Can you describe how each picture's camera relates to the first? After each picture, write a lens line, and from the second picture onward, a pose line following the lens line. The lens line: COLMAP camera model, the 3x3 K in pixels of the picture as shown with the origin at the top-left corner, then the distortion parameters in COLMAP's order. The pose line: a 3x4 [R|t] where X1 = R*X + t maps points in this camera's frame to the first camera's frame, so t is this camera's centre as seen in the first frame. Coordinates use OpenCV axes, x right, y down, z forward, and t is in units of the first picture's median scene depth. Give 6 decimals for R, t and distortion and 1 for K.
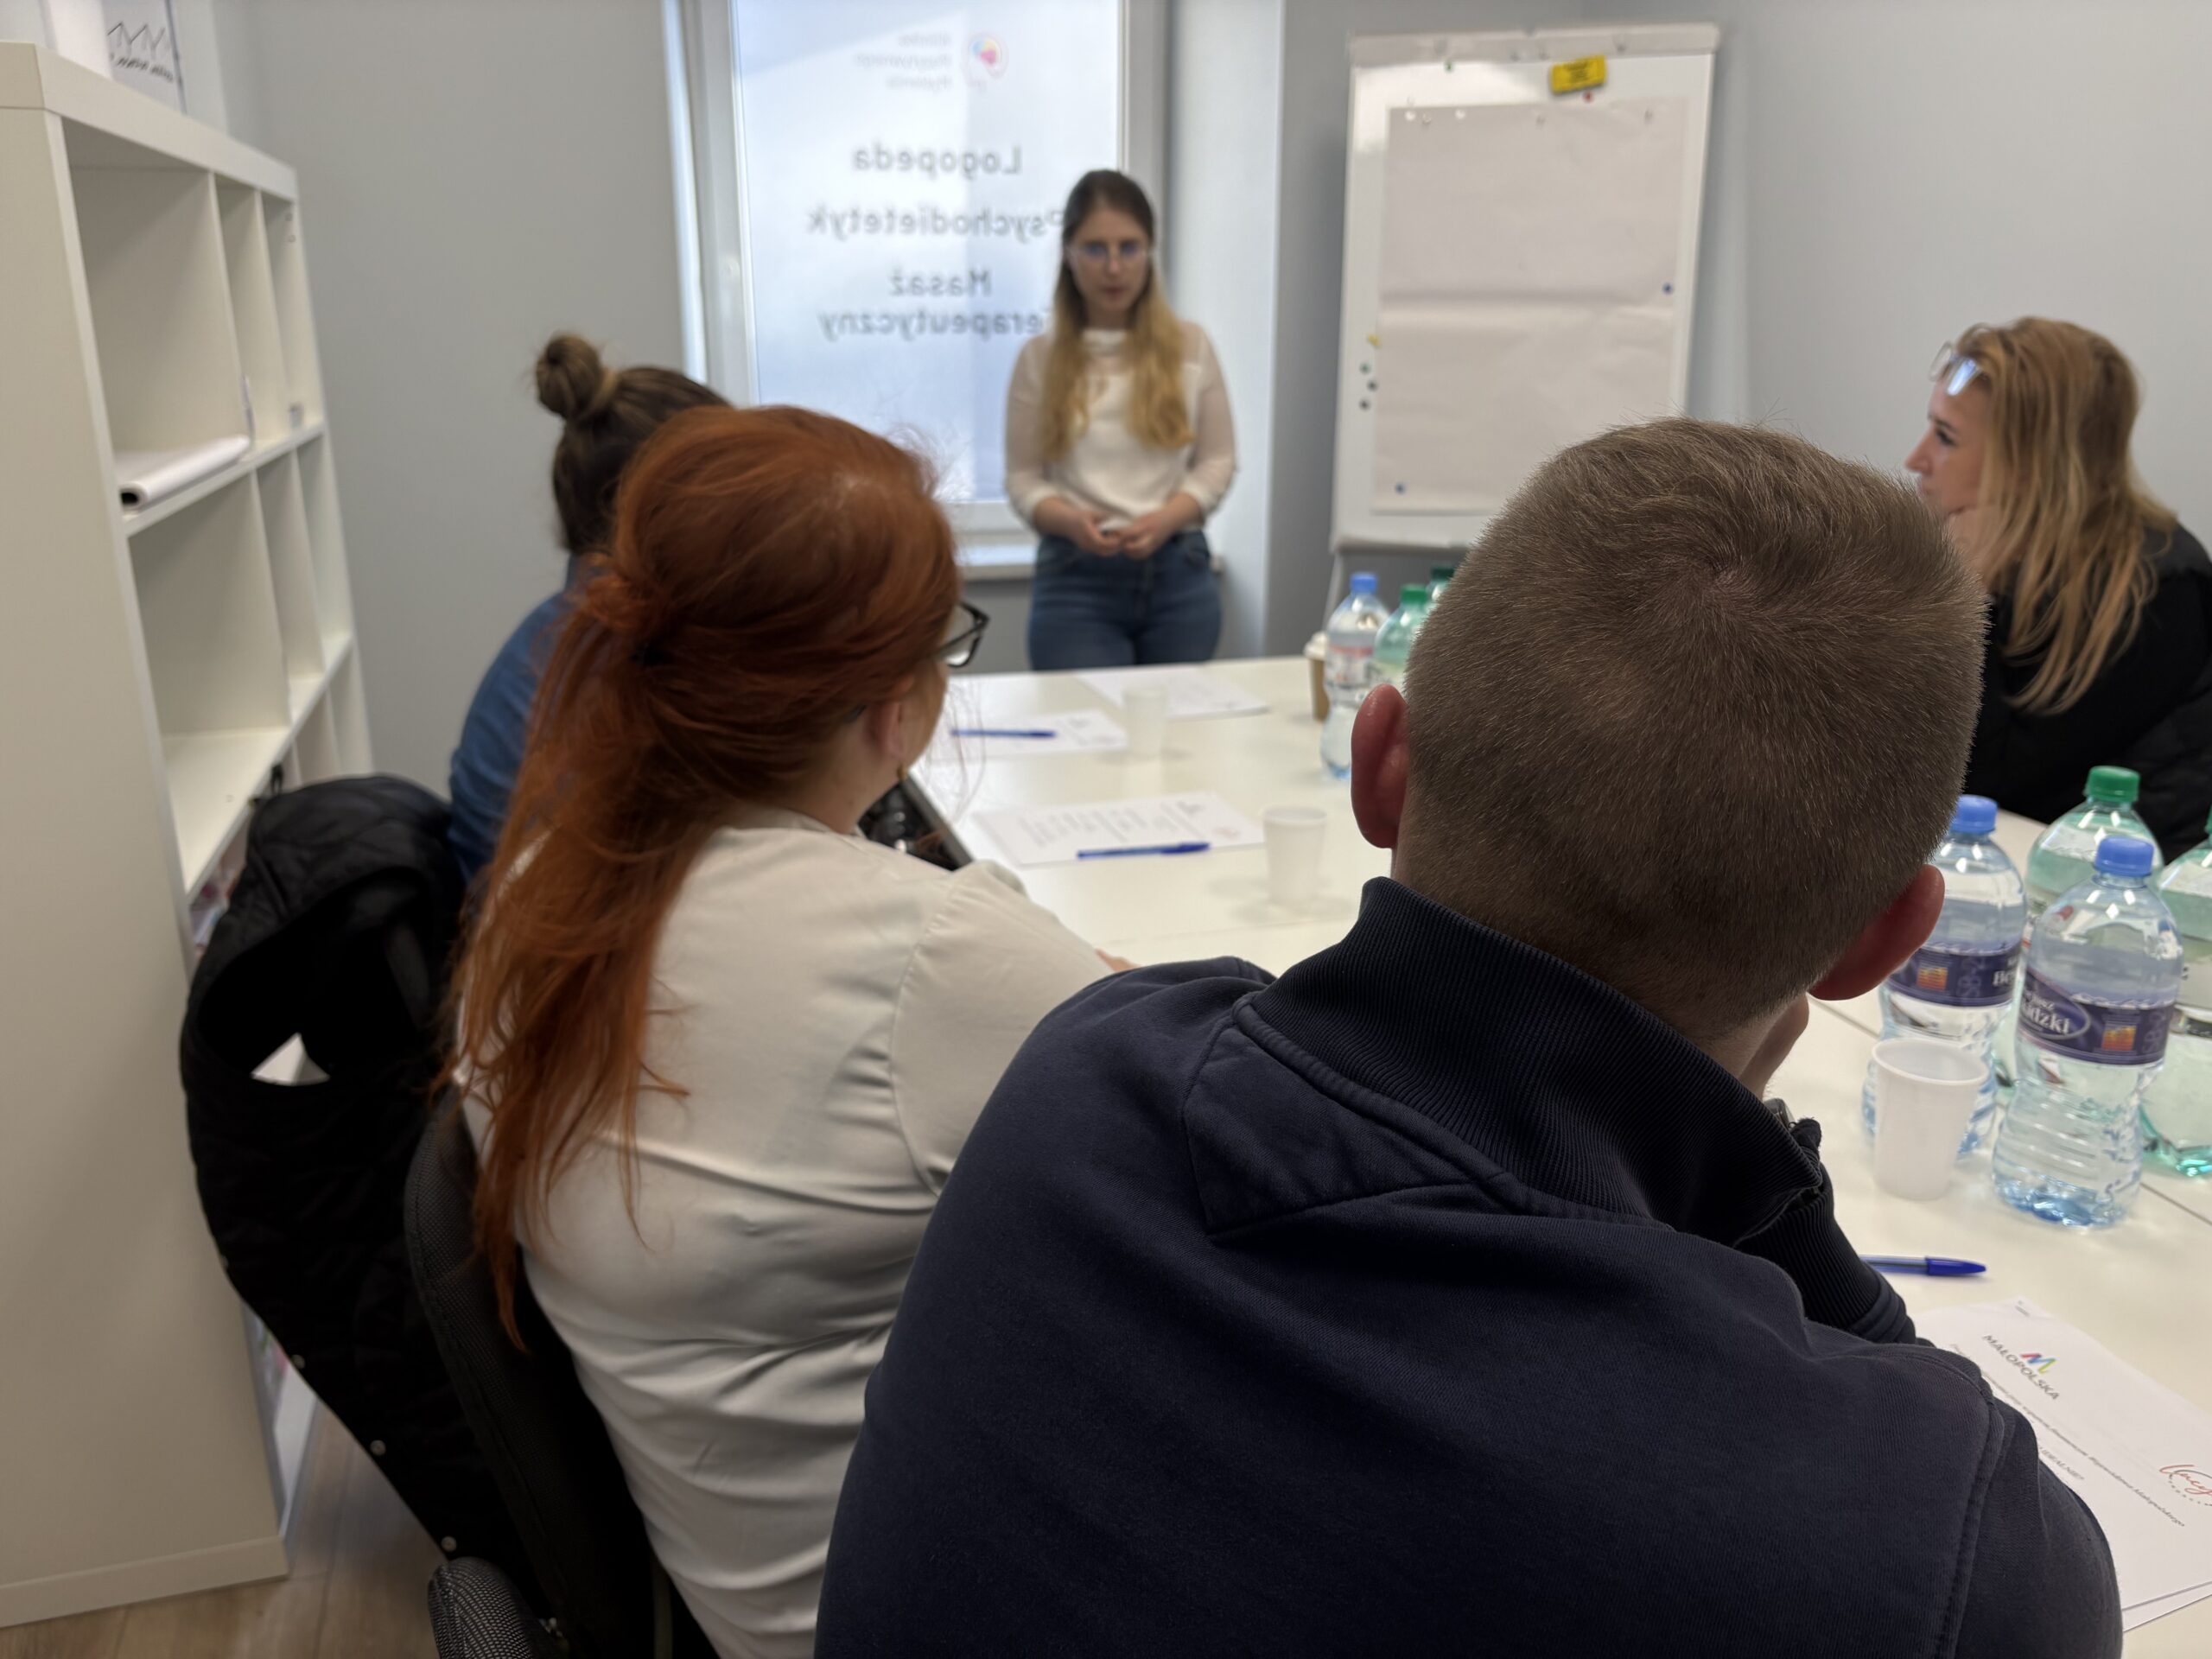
lens RADIAL K [[1623.8, 0, 1127.3], [0, 1623.8, 819.1], [0, 0, 1]] dist [-0.022663, 0.029454]
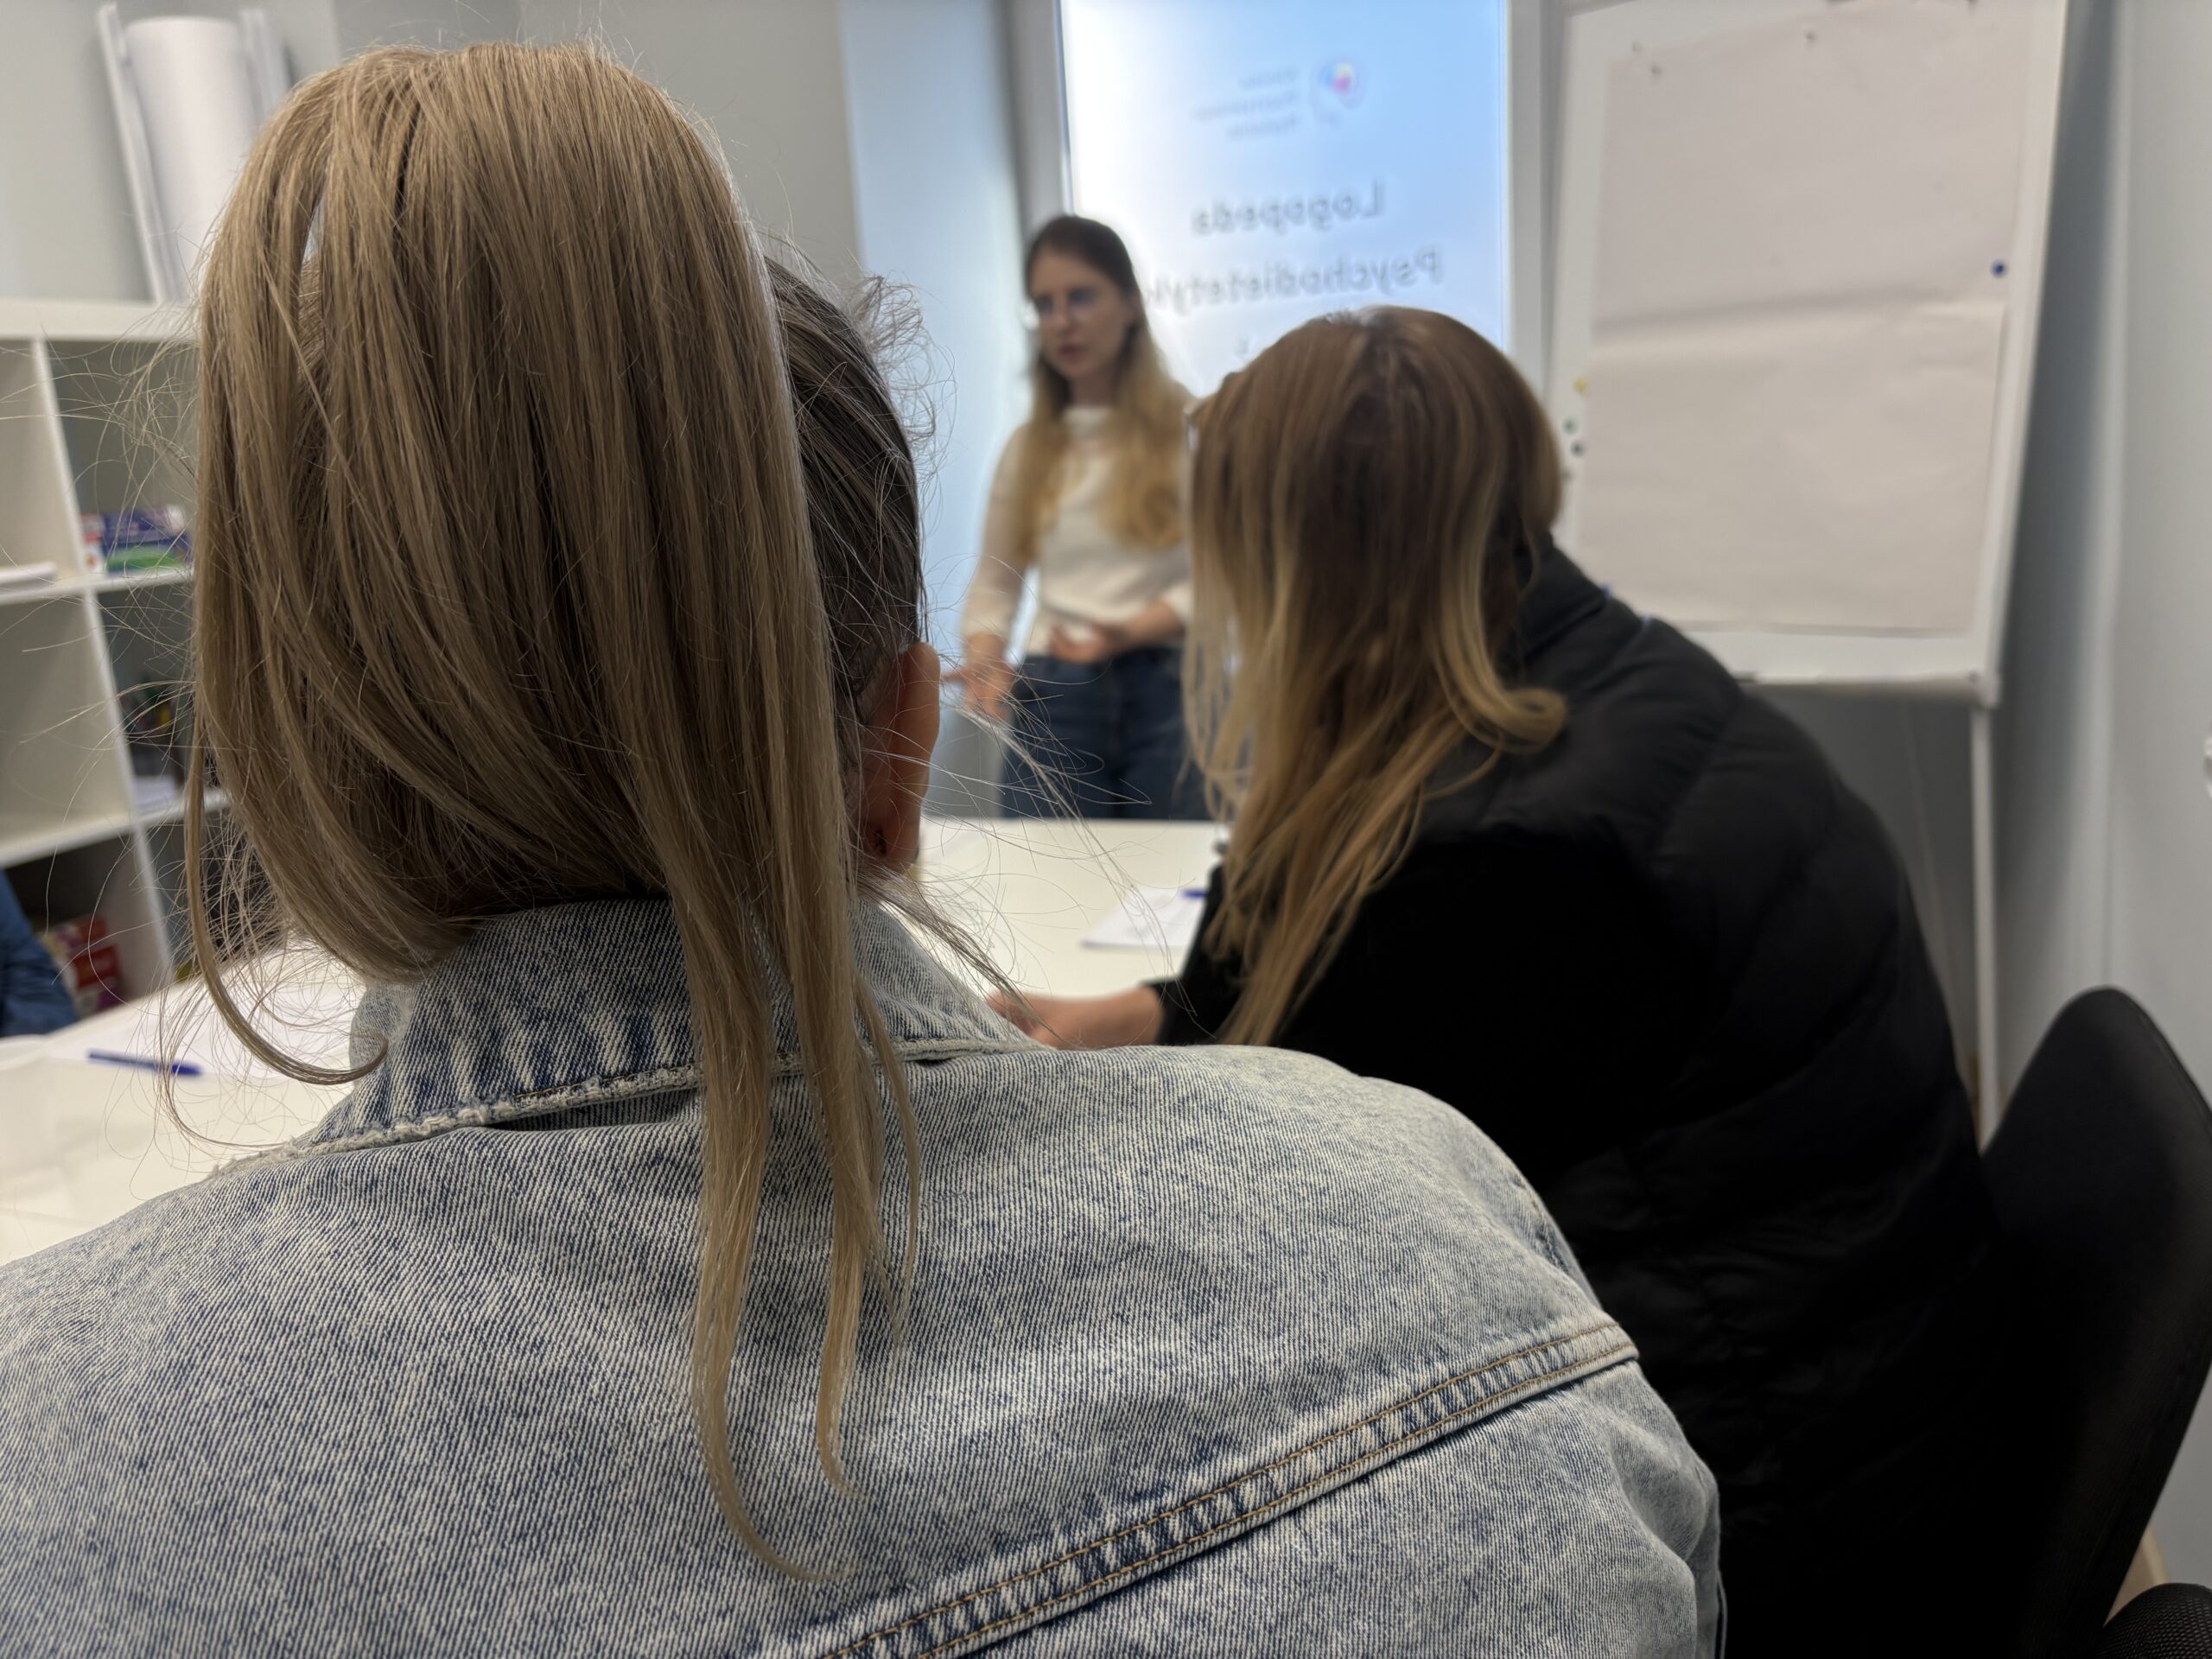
lens RADIAL K [[1623.8, 0, 1116.5], [0, 1623.8, 831.9], [0, 0, 1]] dist [-0.022663, 0.029454]
pose [[0.786139, 0.094253, -0.610821, 0.465547], [-0.113229, 0.993540, 0.007581, -0.083844], [0.607589, 0.063204, 0.791733, 0.328791]]
